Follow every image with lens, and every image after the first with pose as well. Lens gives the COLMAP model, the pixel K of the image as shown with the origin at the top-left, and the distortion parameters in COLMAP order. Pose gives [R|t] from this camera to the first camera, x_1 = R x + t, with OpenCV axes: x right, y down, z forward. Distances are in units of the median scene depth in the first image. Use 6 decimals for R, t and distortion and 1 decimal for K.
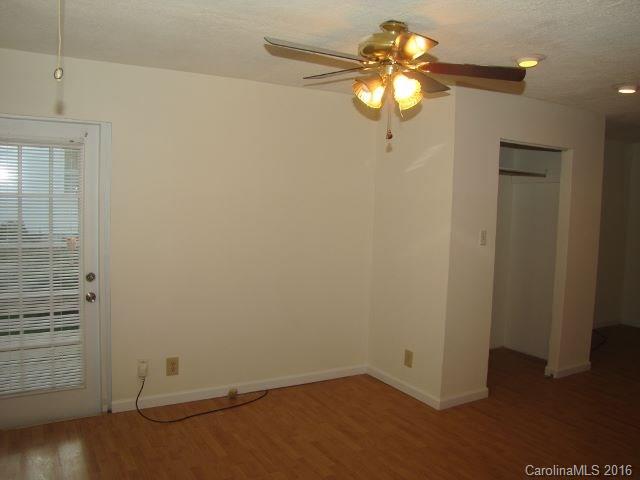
lens RADIAL K [[580.9, 0, 320.0], [0, 580.9, 240.0], [0, 0, 1]] dist [-0.006891, 0.000811]
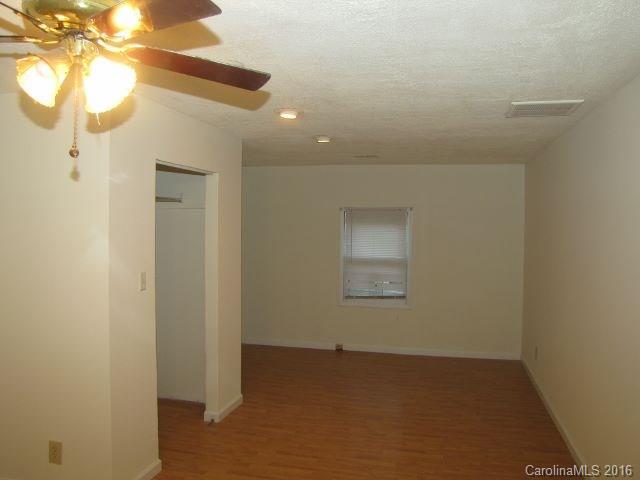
lens RADIAL K [[580.9, 0, 320.0], [0, 580.9, 240.0], [0, 0, 1]] dist [-0.006891, 0.000811]
pose [[0.765370, -0.050571, 0.641600, -0.048270], [0.069318, 0.997586, -0.004059, -0.038676], [-0.639846, 0.047581, 0.767028, 0.208048]]
